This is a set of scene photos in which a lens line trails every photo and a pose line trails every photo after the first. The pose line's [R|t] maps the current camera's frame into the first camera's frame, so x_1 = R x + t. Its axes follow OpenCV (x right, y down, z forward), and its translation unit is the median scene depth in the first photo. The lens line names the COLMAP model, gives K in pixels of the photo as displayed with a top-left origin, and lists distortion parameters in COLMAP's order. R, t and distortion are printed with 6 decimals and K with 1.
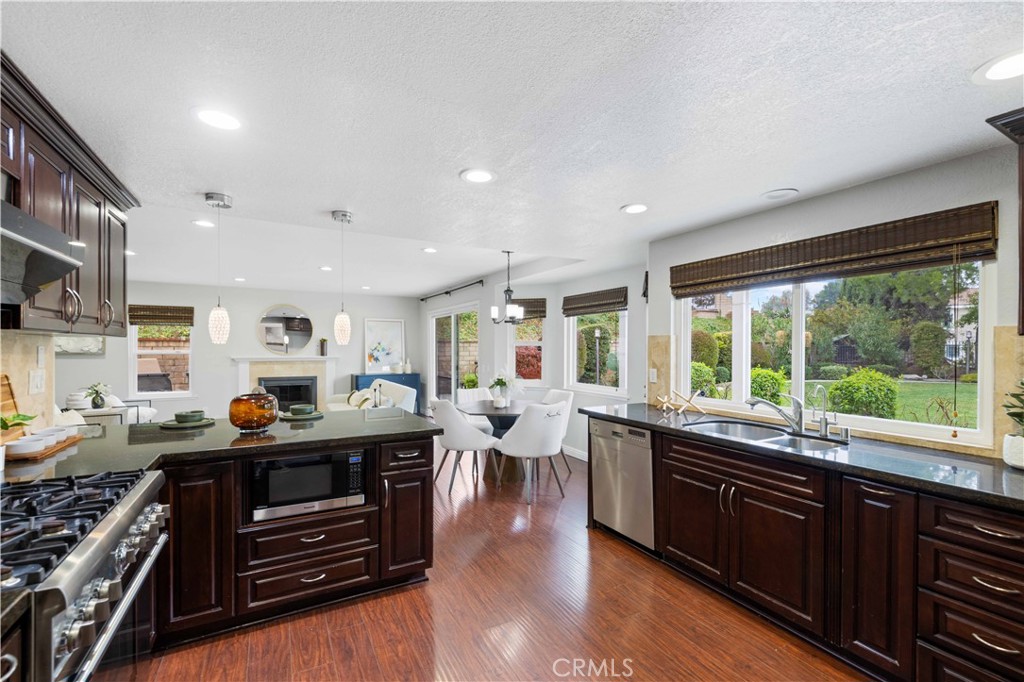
lens RADIAL K [[428.6, 0, 507.0], [0, 428.6, 346.8], [0, 0, 1]] dist [-0.004266, 0.000216]
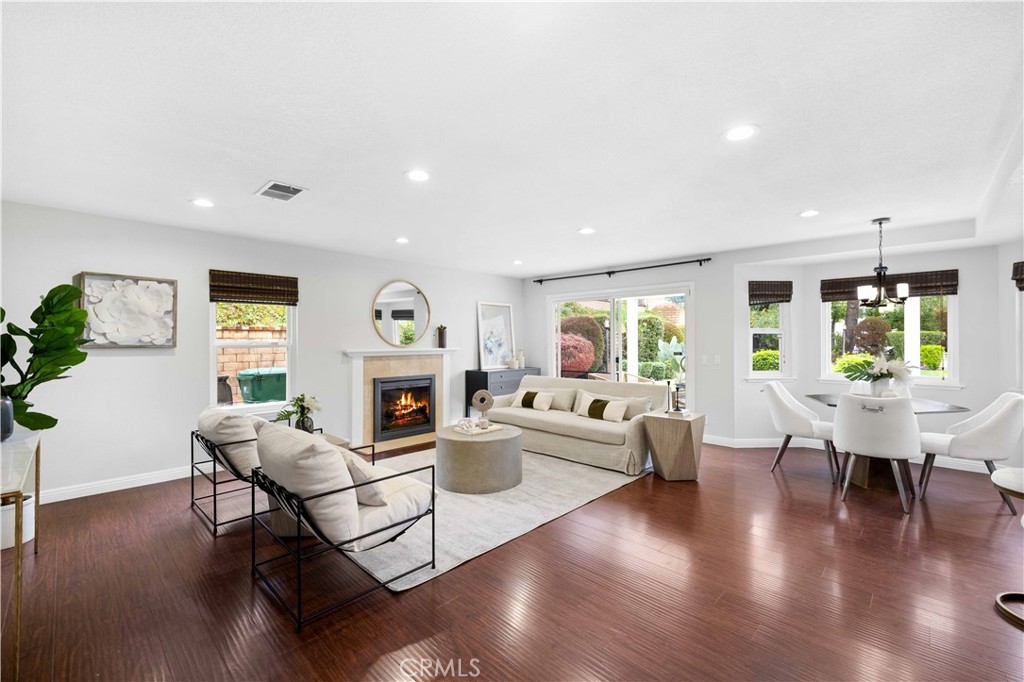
lens RADIAL K [[428.6, 0, 514.4], [0, 428.6, 337.1], [0, 0, 1]] dist [-0.004266, 0.000216]
pose [[0.954467, -0.002548, 0.298304, -0.574039], [0.004100, 0.999981, -0.004577, 0.006118], [-0.298287, 0.005591, 0.954460, 0.232659]]
